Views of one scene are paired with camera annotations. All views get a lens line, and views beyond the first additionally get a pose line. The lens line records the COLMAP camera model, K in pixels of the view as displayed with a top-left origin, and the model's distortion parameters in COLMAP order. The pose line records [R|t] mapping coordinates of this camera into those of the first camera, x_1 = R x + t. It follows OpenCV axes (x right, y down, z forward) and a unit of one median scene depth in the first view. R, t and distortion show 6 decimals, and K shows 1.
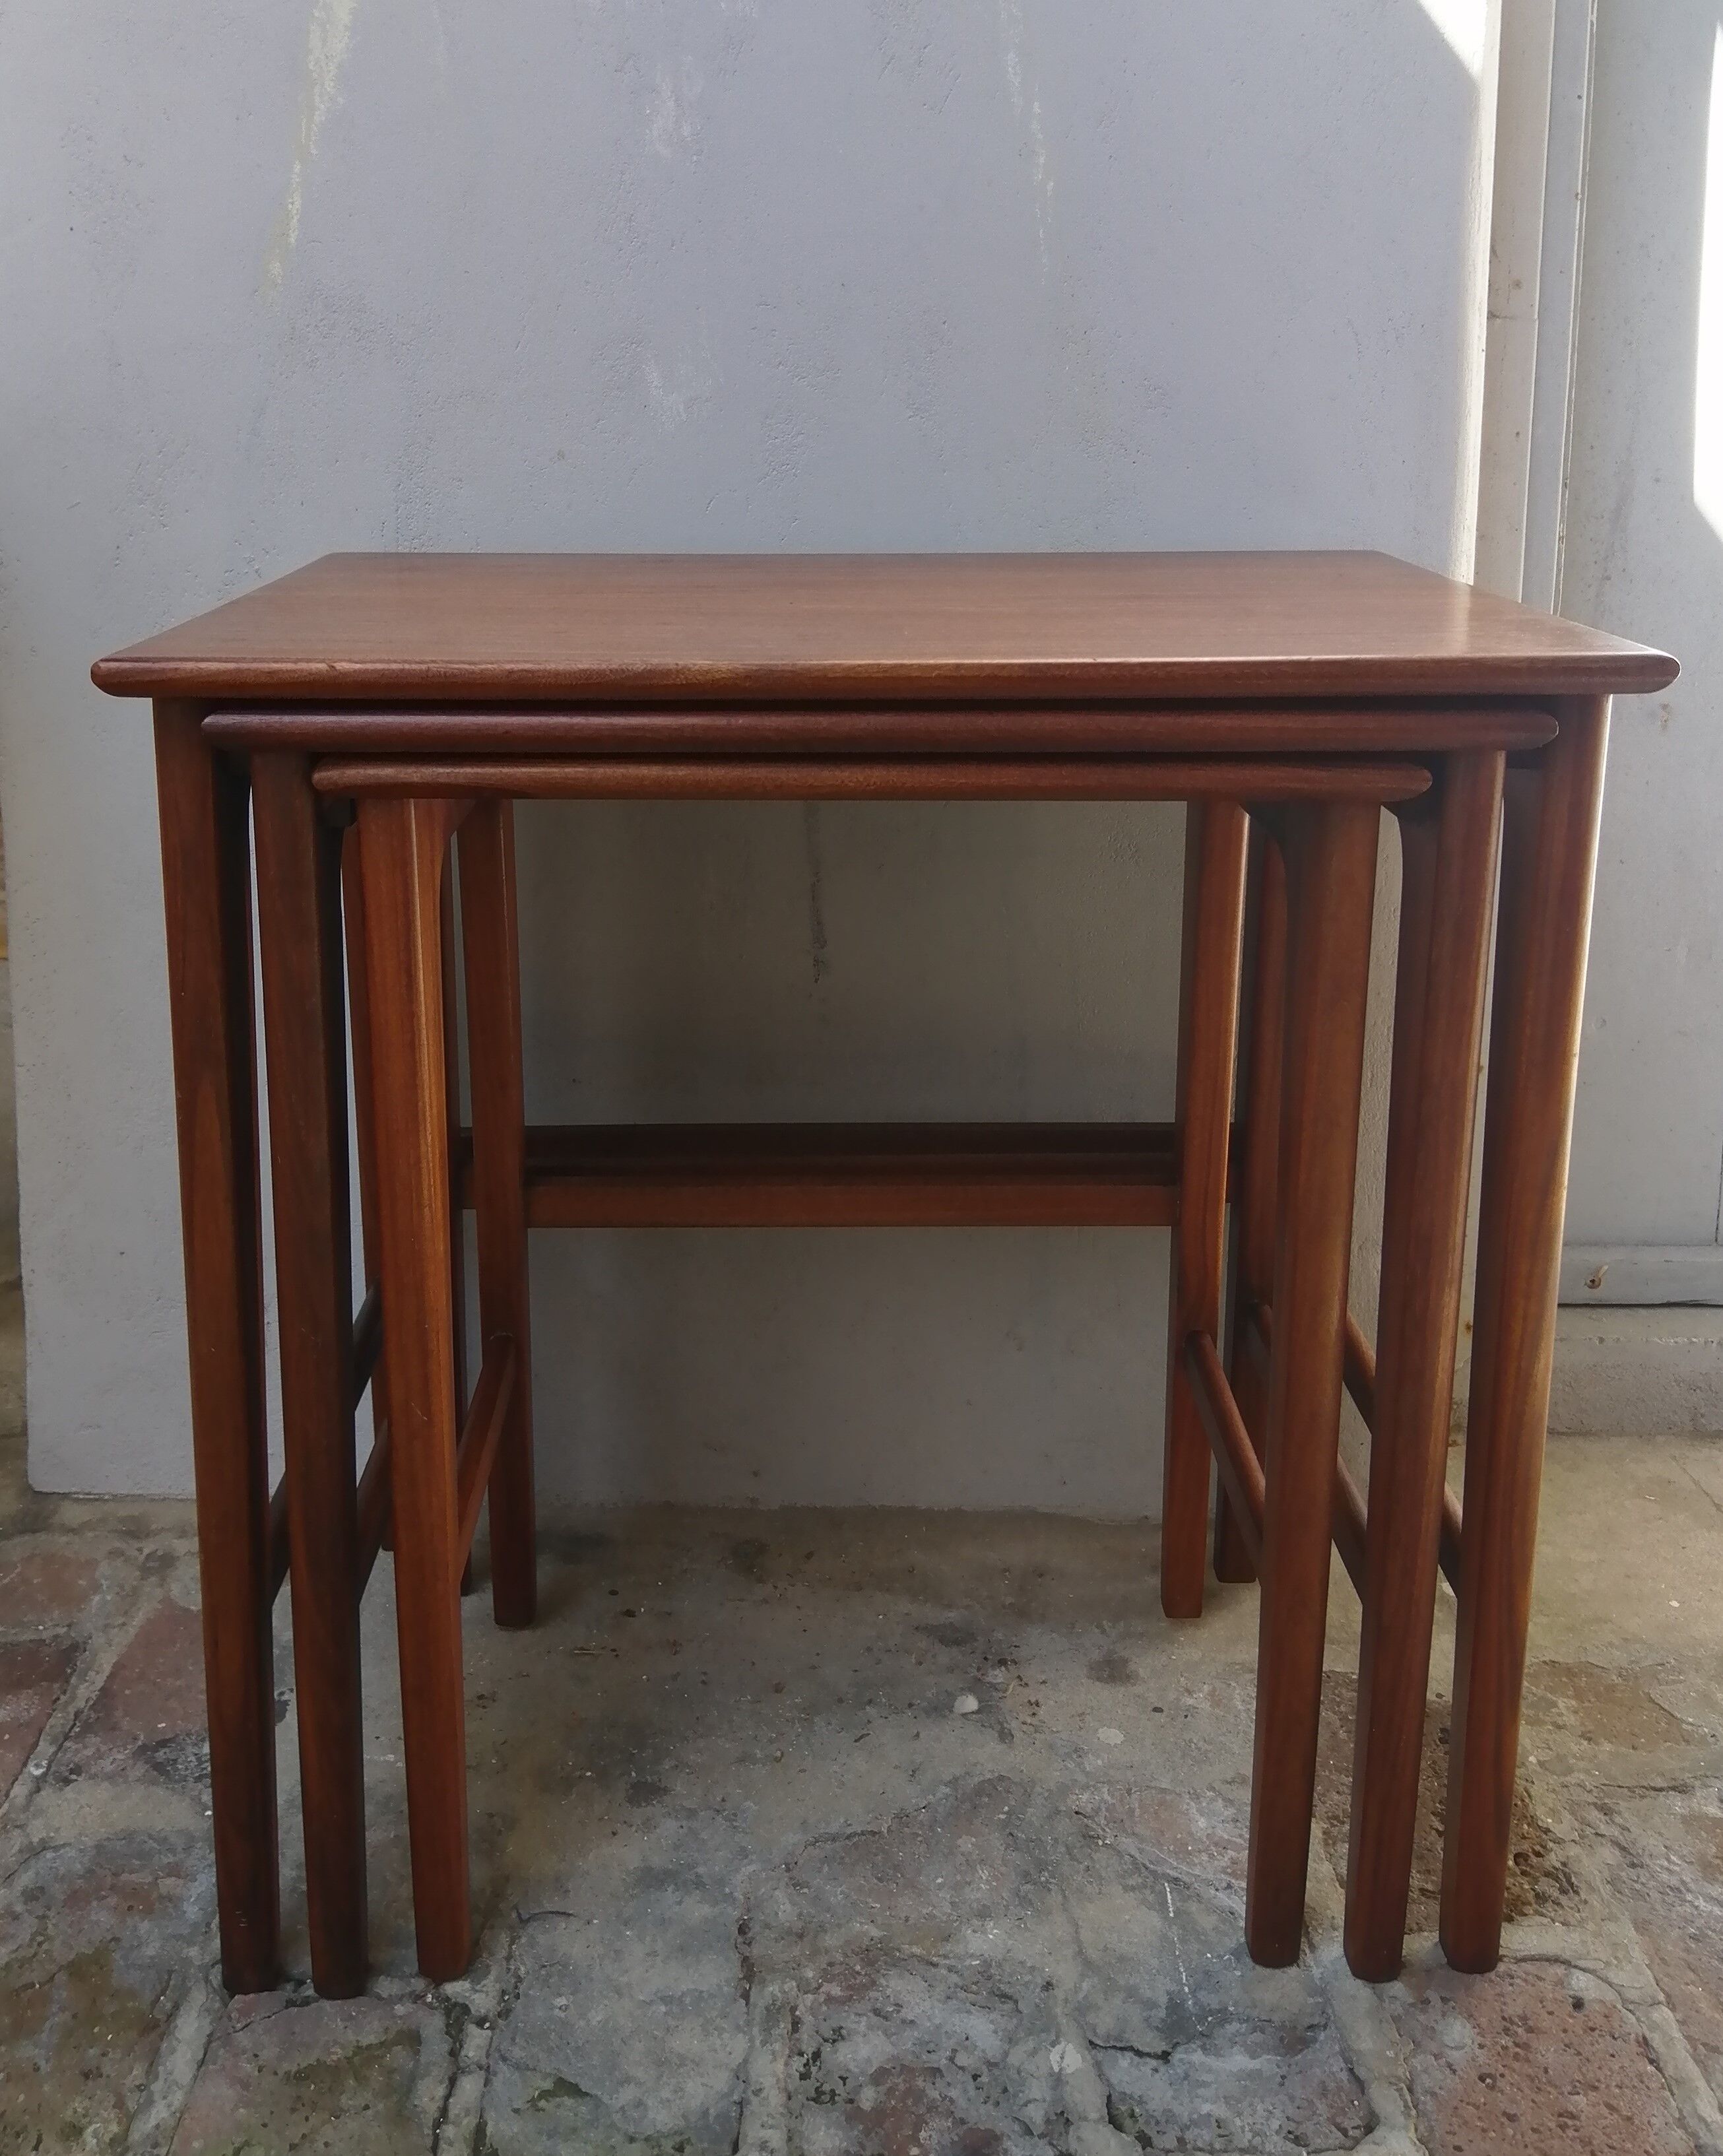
lens RADIAL K [[2216.3, 0, 827.0], [0, 2216.3, 870.3], [0, 0, 1]] dist [-0.038513, 0.002099]
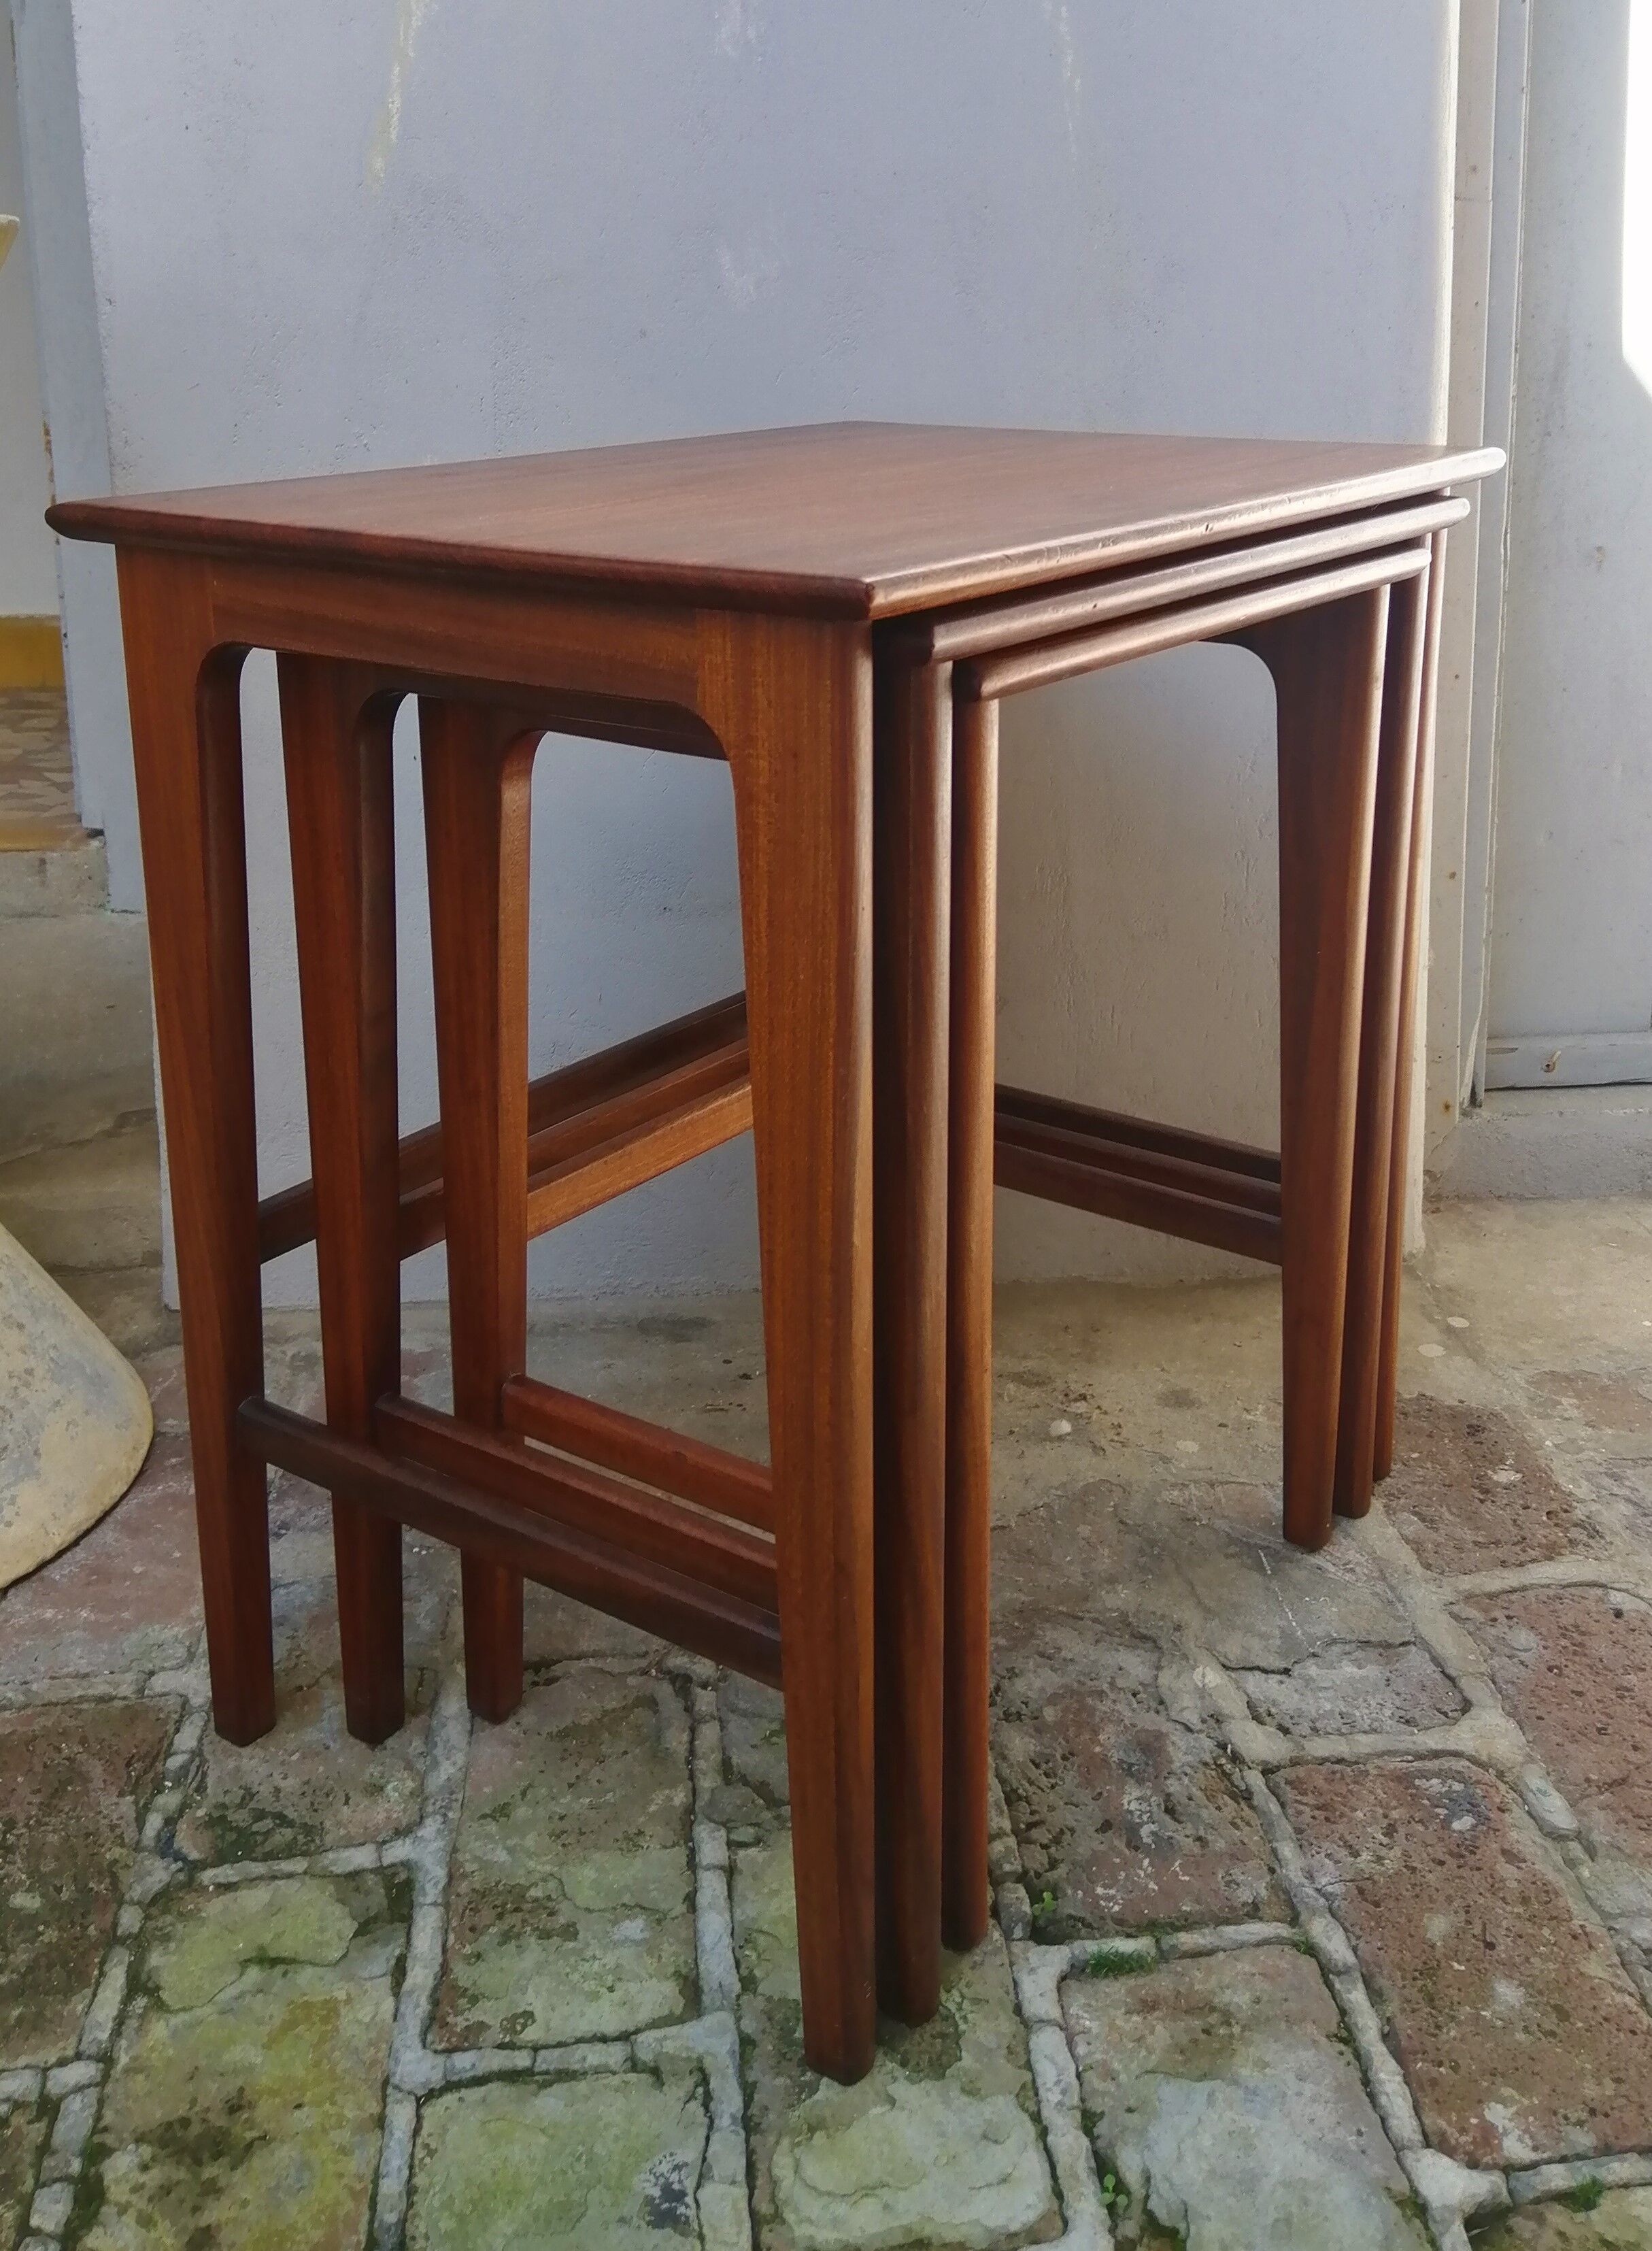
lens RADIAL K [[2269.3, 0, 836.2], [0, 2269.3, 848.9], [0, 0, 1]] dist [-0.011861, -0.015039]
pose [[0.995700, -0.035098, 0.085730, -0.174384], [0.032991, 0.999121, 0.025863, 0.054287], [-0.086562, -0.022924, 0.995983, -0.187561]]
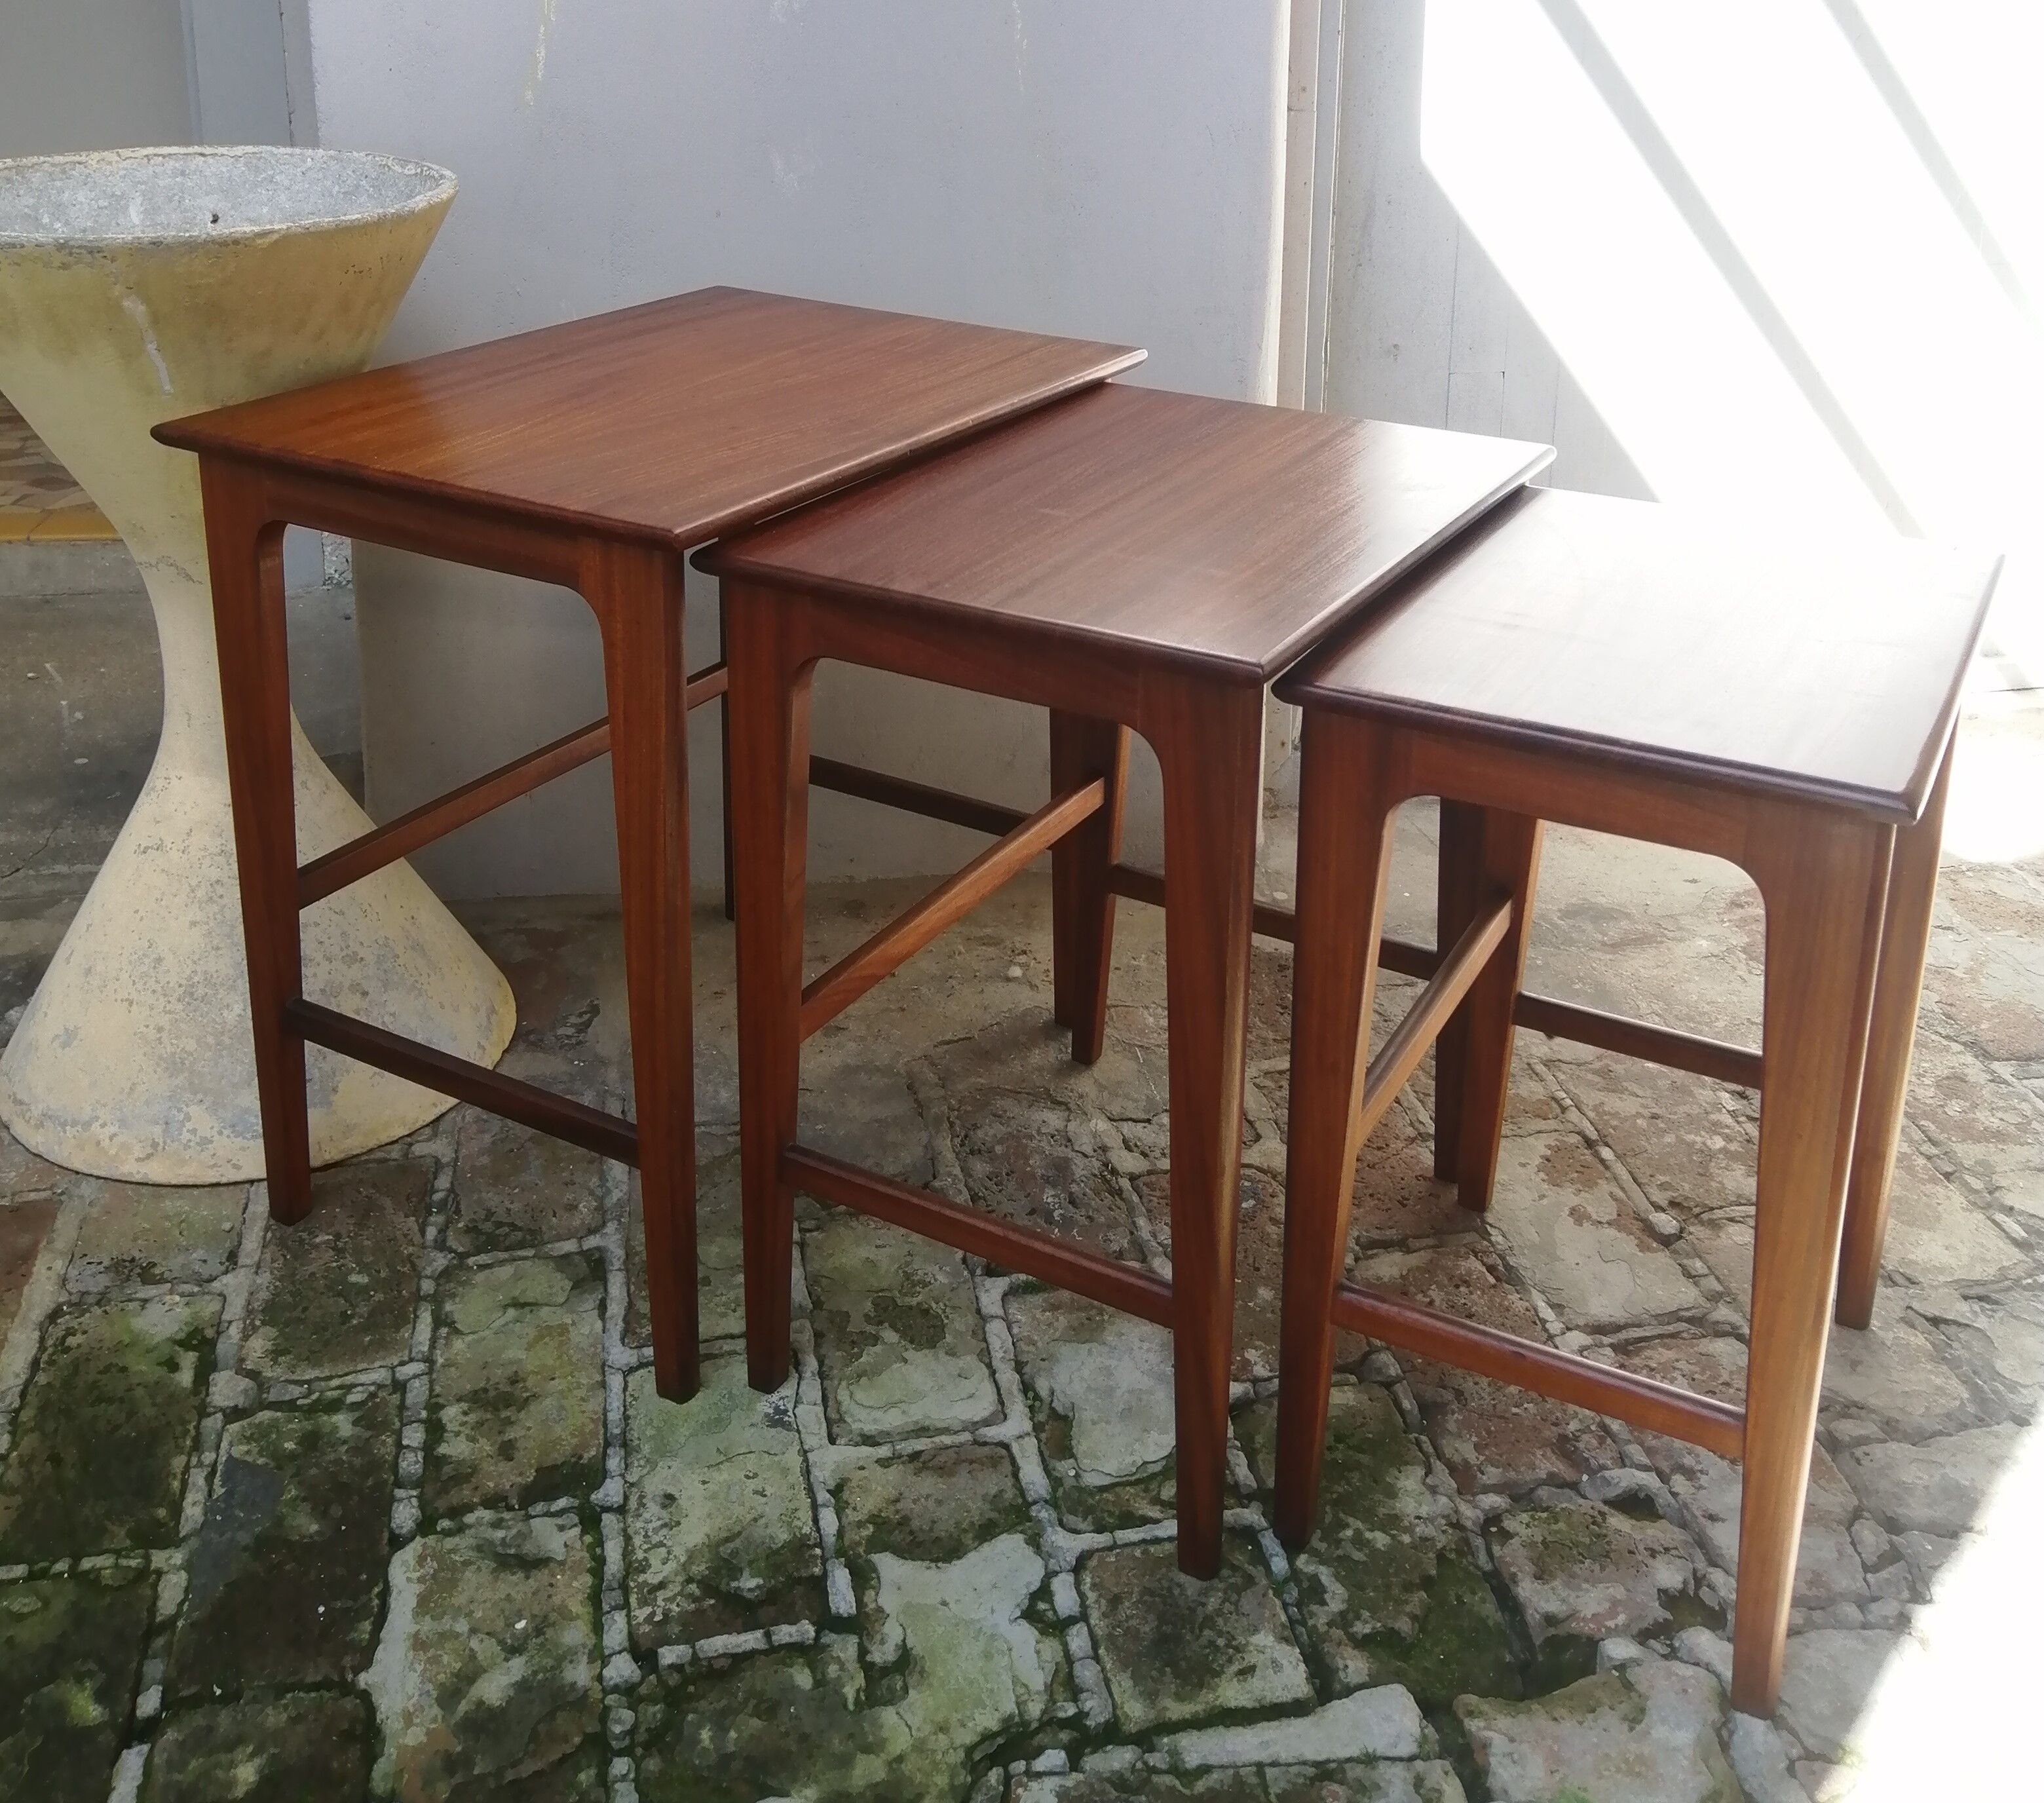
lens RADIAL K [[2151.8, 0, 1017.4], [0, 2151.8, 561.1], [0, 0, 1]] dist [0.057113, -0.109862]
pose [[0.982773, -0.040642, 0.180293, -0.263654], [0.025782, 0.996131, 0.084013, -0.093052], [-0.183010, -0.077917, 0.980018, -0.737546]]
